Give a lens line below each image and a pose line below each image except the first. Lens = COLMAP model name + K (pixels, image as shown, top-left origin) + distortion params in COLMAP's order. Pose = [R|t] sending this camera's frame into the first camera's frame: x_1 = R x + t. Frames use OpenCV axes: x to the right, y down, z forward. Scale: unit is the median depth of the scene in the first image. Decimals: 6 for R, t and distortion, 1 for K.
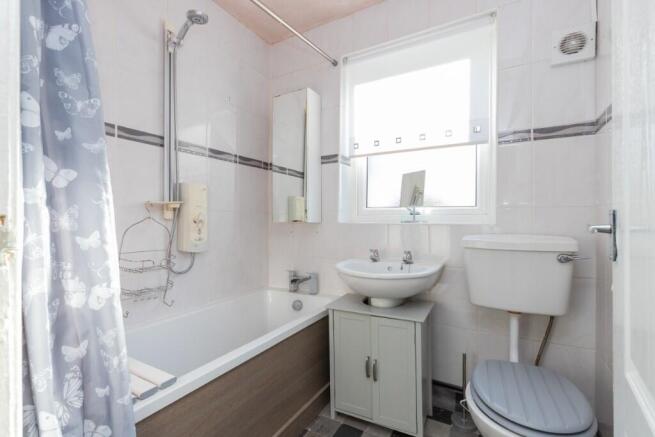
lens RADIAL K [[299.2, 0, 333.3], [0, 299.2, 220.3], [0, 0, 1]] dist [0.010937, -0.000449]
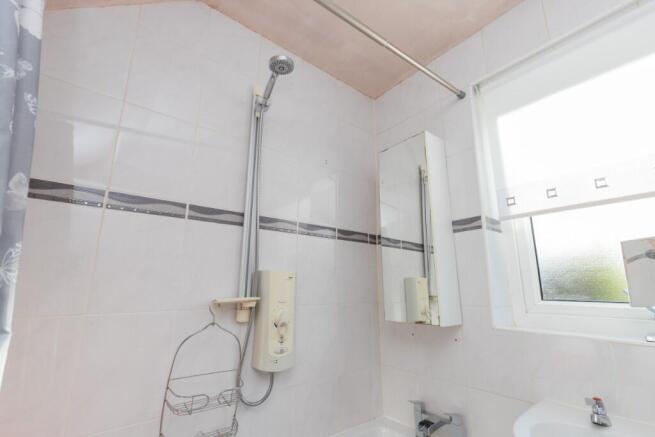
lens RADIAL K [[299.2, 0, 330.0], [0, 299.2, 221.0], [0, 0, 1]] dist [0.010937, -0.000449]
pose [[0.929979, -0.080707, -0.358643, -0.056688], [-0.001466, 0.974781, -0.223161, -0.066554], [0.367609, 0.208060, 0.906407, 0.299275]]
